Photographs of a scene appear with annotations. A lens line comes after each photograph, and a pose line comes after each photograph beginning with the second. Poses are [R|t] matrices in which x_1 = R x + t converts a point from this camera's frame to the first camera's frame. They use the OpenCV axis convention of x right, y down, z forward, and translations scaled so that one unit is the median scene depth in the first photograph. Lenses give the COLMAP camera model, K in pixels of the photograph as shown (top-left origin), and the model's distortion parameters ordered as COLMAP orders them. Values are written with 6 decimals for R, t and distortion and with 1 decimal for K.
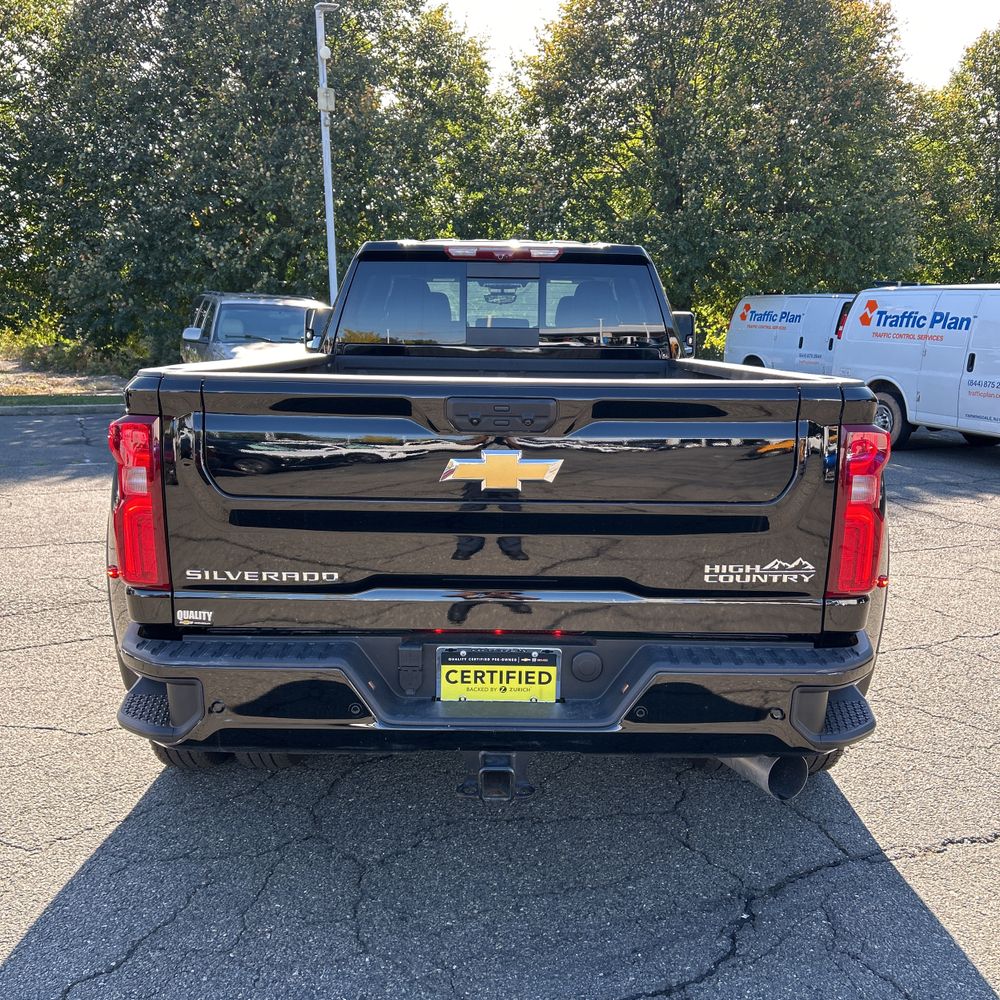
lens RADIAL K [[1010.7, 0, 499.4], [0, 1010.7, 499.9], [0, 0, 1]] dist [0.023766, 0.000000]
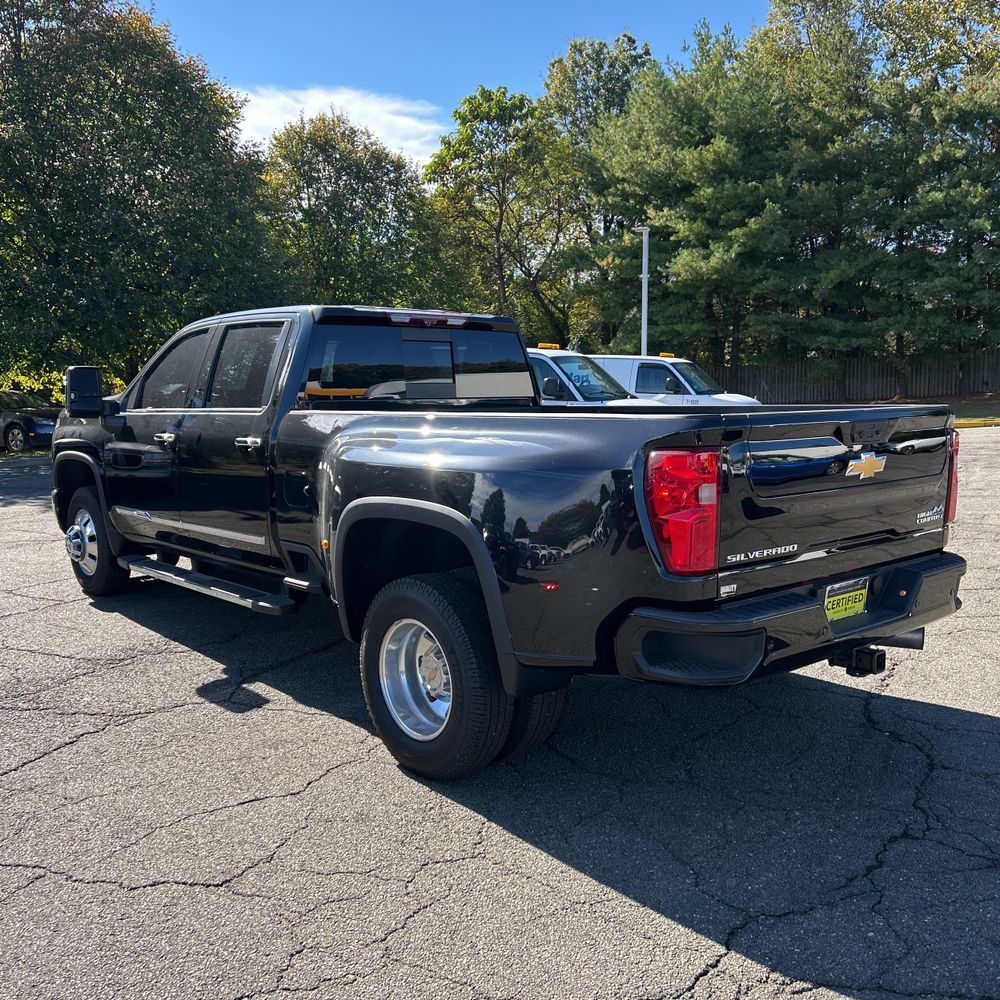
lens RADIAL K [[1010.7, 0, 500.2], [0, 1010.7, 496.1], [0, 0, 1]] dist [0.023766, 0.000000]
pose [[0.743929, -0.082824, 0.663106, -0.816195], [0.120840, 0.992604, -0.011589, -0.018904], [-0.657242, 0.088751, 0.748436, 0.091602]]
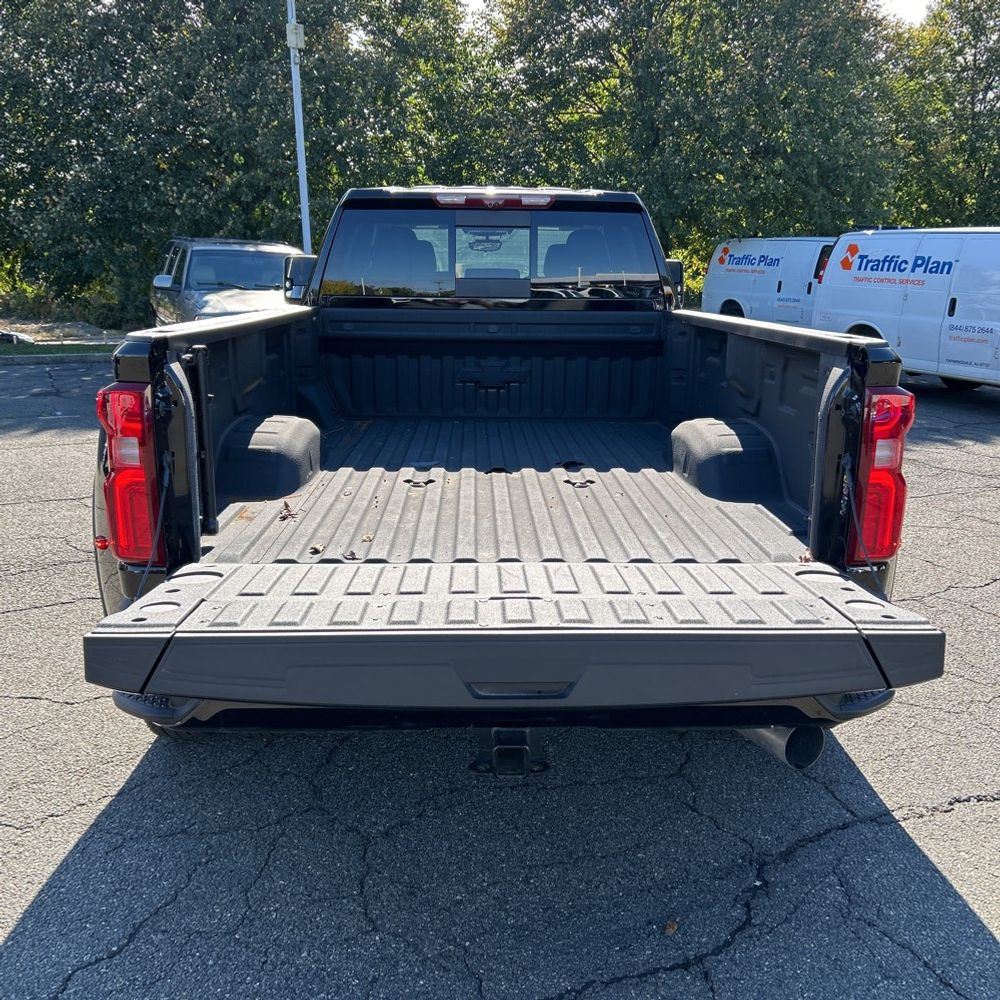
lens RADIAL K [[1010.7, 0, 503.1], [0, 1010.7, 486.4], [0, 0, 1]] dist [0.023766, 0.000000]
pose [[0.999531, -0.010465, 0.028775, -0.019353], [0.009269, 0.999101, 0.041370, -0.012256], [-0.029182, -0.041084, 0.998729, 0.022993]]
